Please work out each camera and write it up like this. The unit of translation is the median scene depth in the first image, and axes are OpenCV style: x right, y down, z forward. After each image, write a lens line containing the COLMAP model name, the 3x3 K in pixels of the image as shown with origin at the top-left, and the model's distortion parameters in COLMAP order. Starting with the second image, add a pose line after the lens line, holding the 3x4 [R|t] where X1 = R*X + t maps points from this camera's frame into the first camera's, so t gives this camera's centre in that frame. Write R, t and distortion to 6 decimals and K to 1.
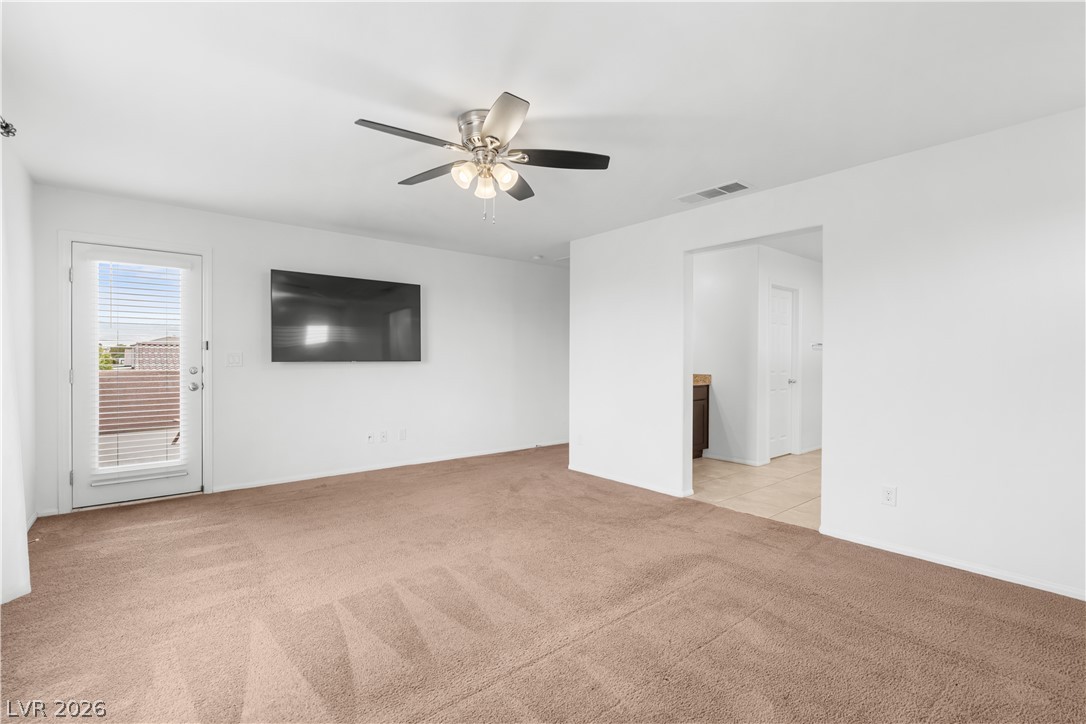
lens RADIAL K [[493.0, 0, 547.8], [0, 493.0, 359.0], [0, 0, 1]] dist [-0.001258, 0.000831]
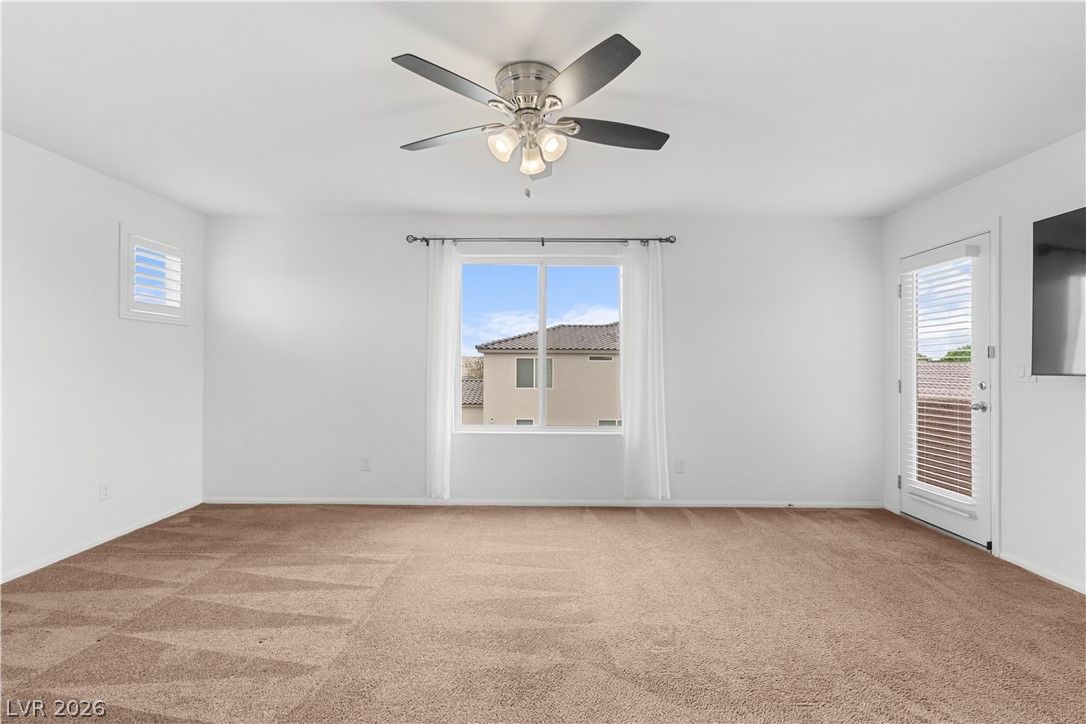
lens RADIAL K [[497.3, 0, 544.9], [0, 497.3, 364.8], [0, 0, 1]] dist [-0.000805, 0.000393]
pose [[-0.648302, -0.010298, -0.761313, 0.318174], [-0.008148, 0.999945, -0.006588, 0.001674], [0.761339, 0.001932, -0.648351, 1.024719]]
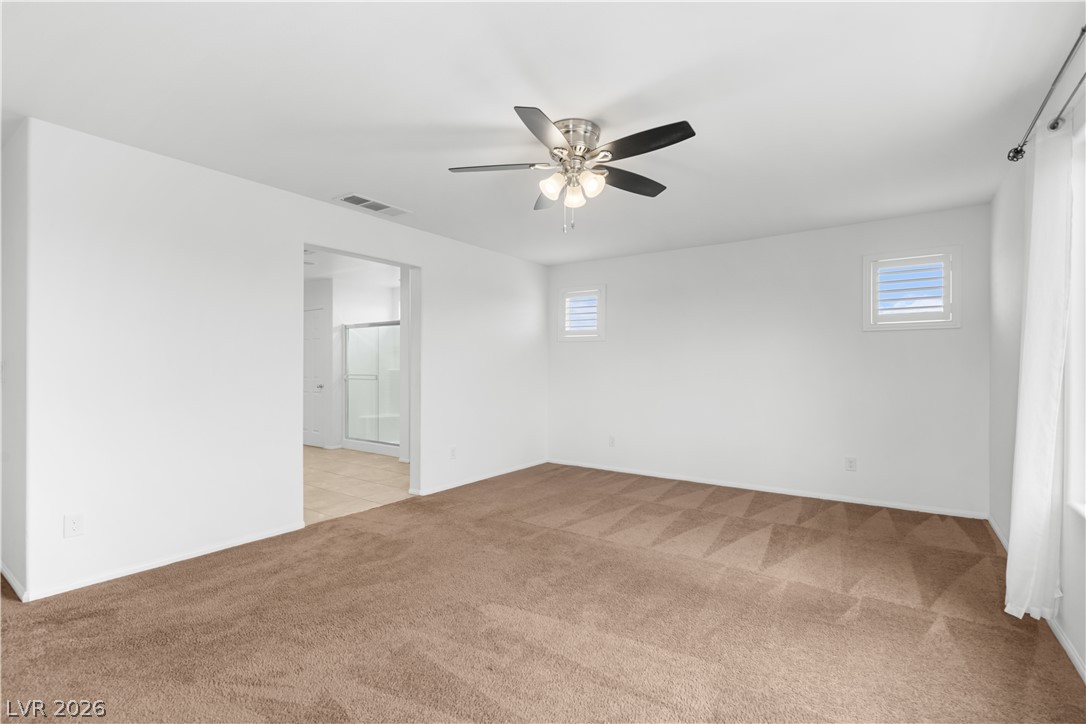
lens RADIAL K [[500.6, 0, 545.1], [0, 500.6, 366.4], [0, 0, 1]] dist [-0.003176, 0.000708]
pose [[-0.253265, -0.002551, 0.967393, -0.721168], [-0.001380, 0.999996, 0.002276, -0.003570], [-0.967396, -0.000758, -0.253268, 0.861081]]
